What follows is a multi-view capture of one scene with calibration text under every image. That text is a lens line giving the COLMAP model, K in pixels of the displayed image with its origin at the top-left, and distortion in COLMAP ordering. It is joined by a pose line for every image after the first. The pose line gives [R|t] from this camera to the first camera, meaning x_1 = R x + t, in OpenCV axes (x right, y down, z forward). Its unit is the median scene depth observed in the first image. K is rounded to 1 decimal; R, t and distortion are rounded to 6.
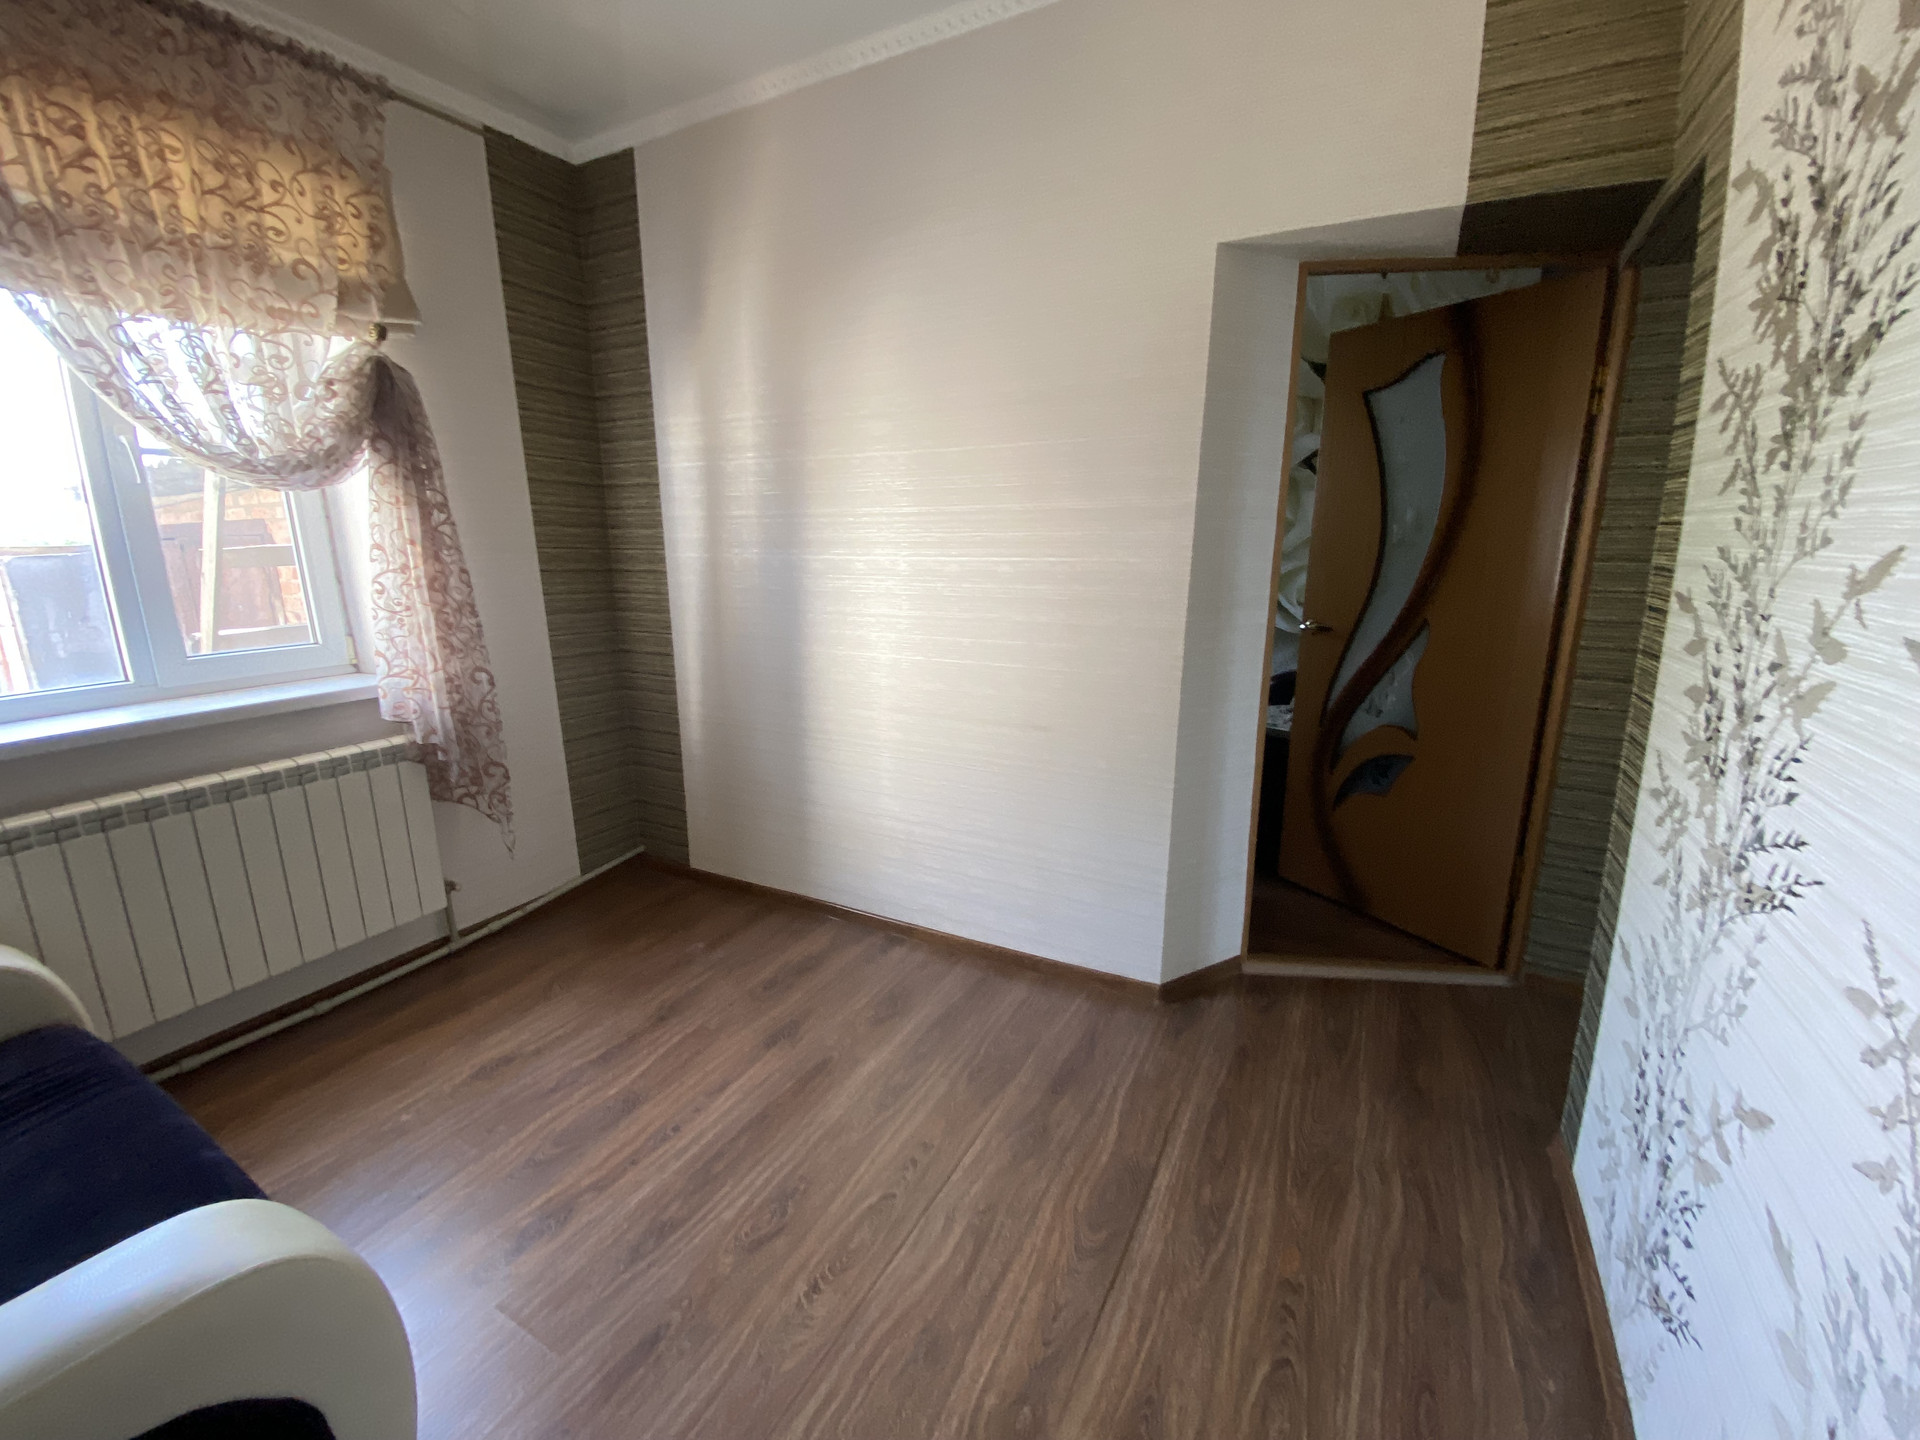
lens RADIAL K [[788.2, 0, 961.5], [0, 788.2, 718.2], [0, 0, 1]] dist [-0.017769, -0.001313]
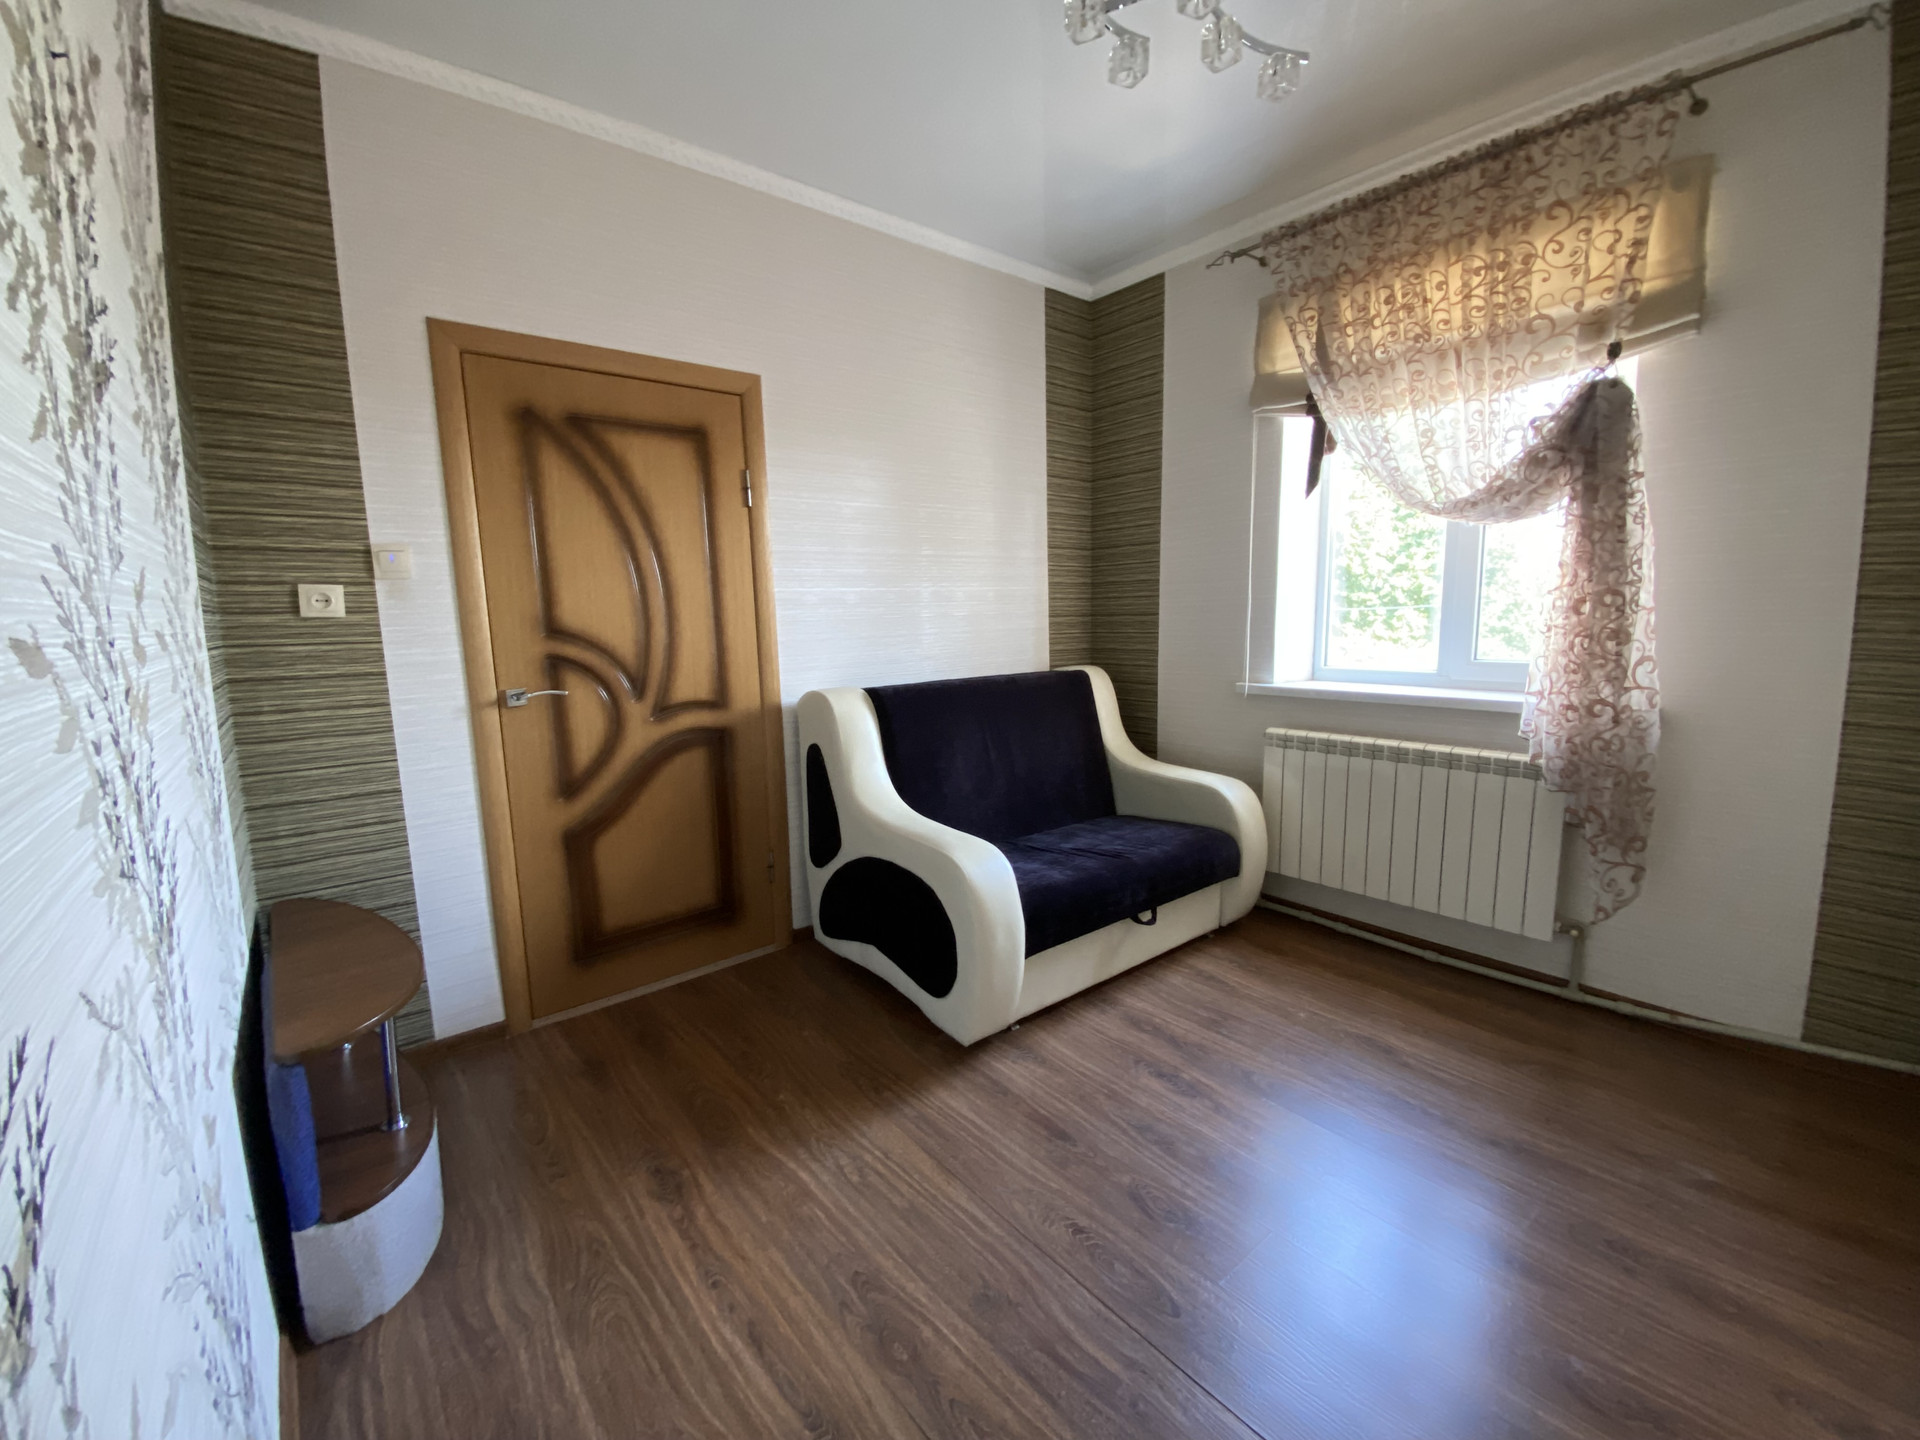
lens RADIAL K [[788.2, 0, 962.4], [0, 788.2, 724.2], [0, 0, 1]] dist [-0.017769, -0.001313]
pose [[-0.392216, 0.148018, -0.907886, 0.508675], [-0.180438, 0.955415, 0.233718, -0.121584], [0.902003, 0.255486, -0.348021, 0.688323]]
